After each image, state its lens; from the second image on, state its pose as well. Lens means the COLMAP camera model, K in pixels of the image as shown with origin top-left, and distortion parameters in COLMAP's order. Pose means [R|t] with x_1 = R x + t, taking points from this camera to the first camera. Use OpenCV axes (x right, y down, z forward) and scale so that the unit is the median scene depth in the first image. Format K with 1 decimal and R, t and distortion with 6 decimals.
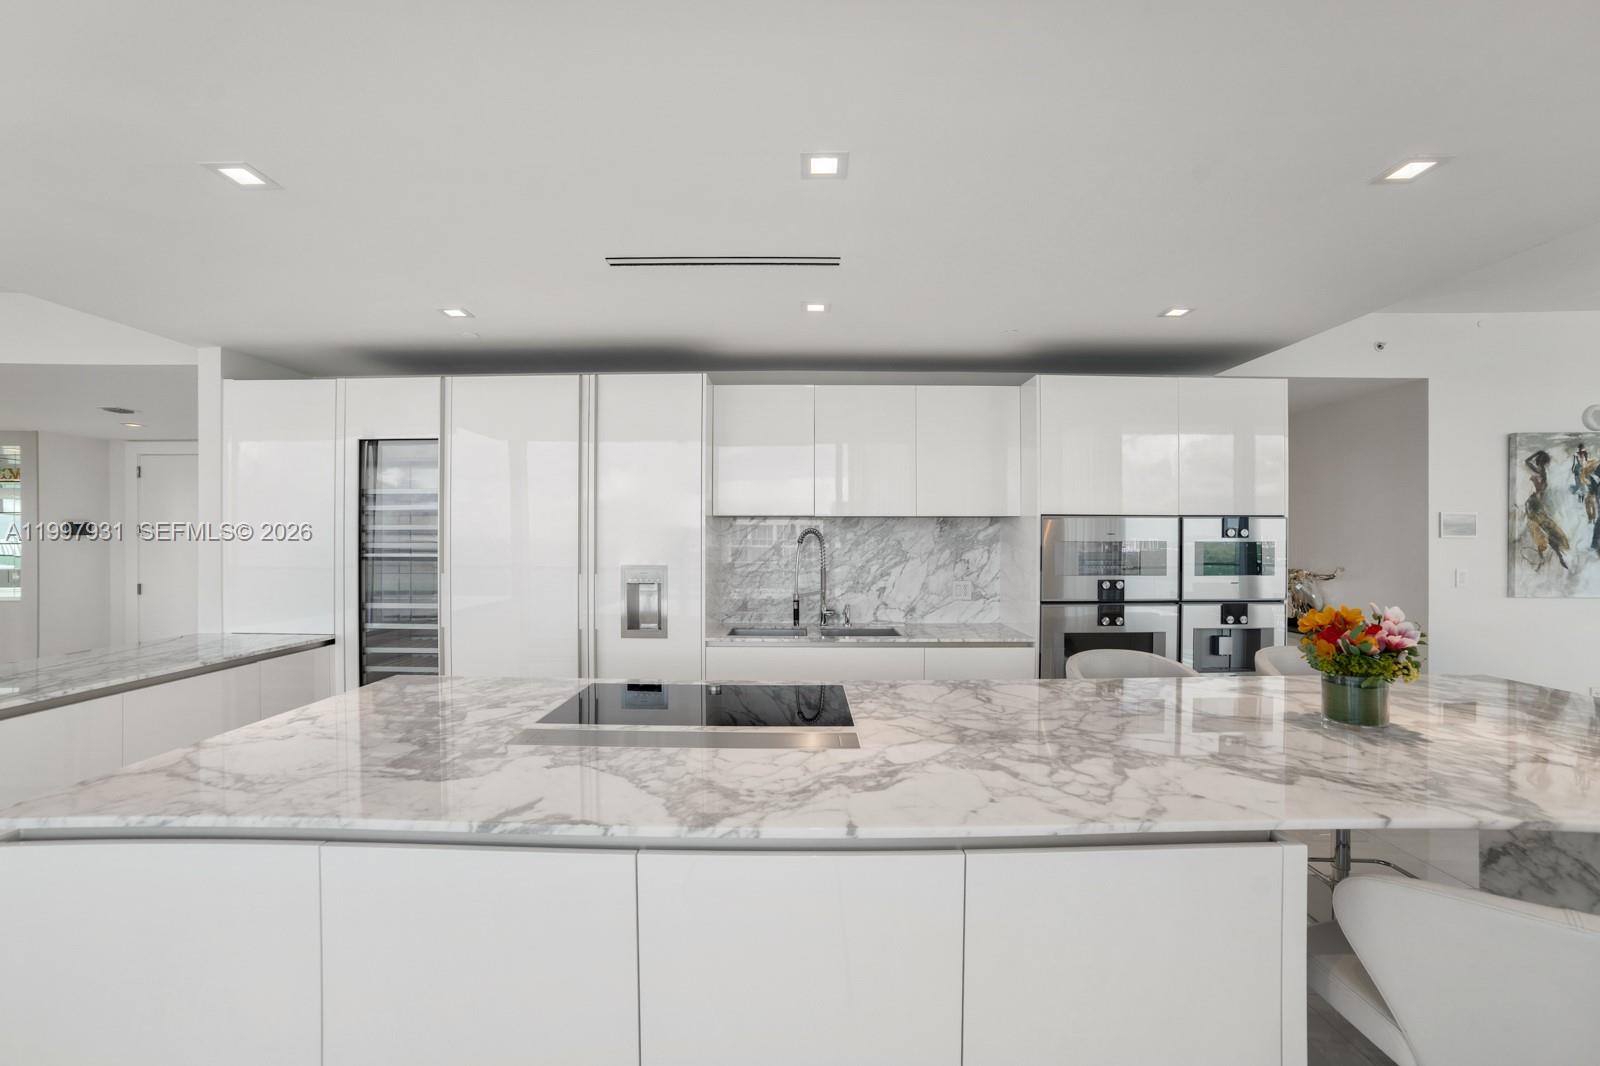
lens RADIAL K [[655.1, 0, 798.4], [0, 655.1, 542.8], [0, 0, 1]] dist [-0.041969, 0.002356]
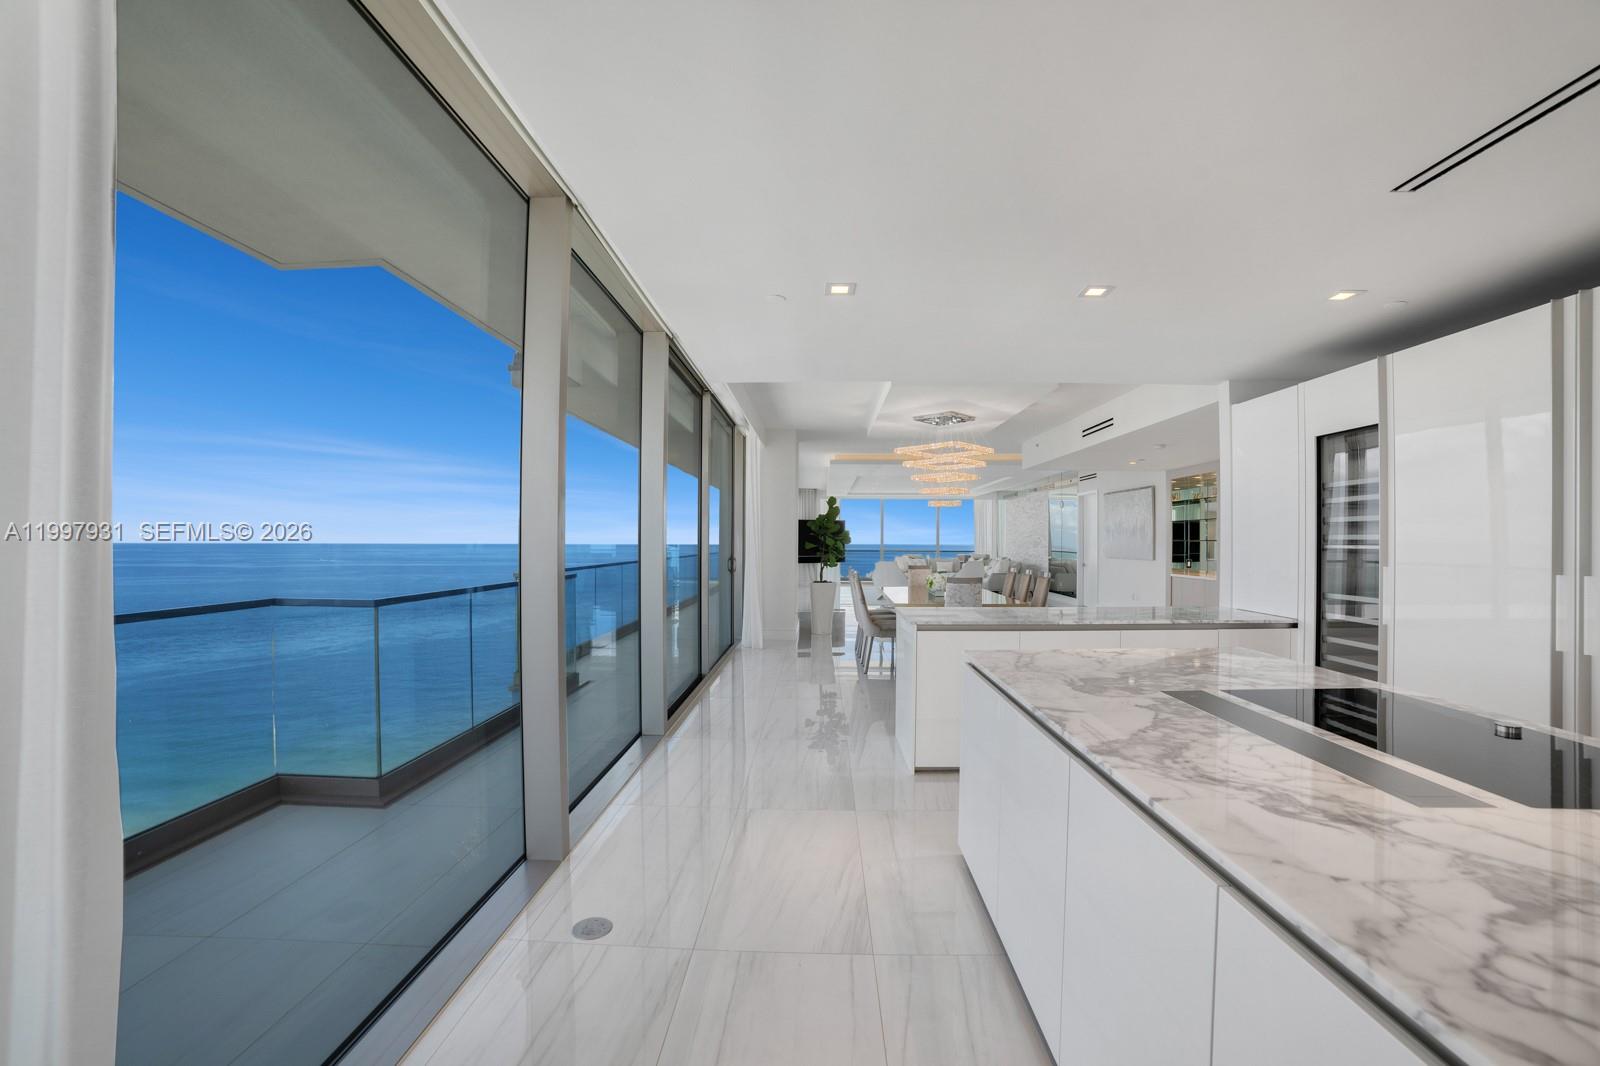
lens RADIAL K [[655.1, 0, 800.6], [0, 655.1, 540.0], [0, 0, 1]] dist [-0.041969, 0.002356]
pose [[-0.035426, -0.002321, -0.999370, 0.856385], [-0.017432, 0.999847, -0.001704, 0.055029], [0.999220, 0.017361, -0.035461, 0.417145]]
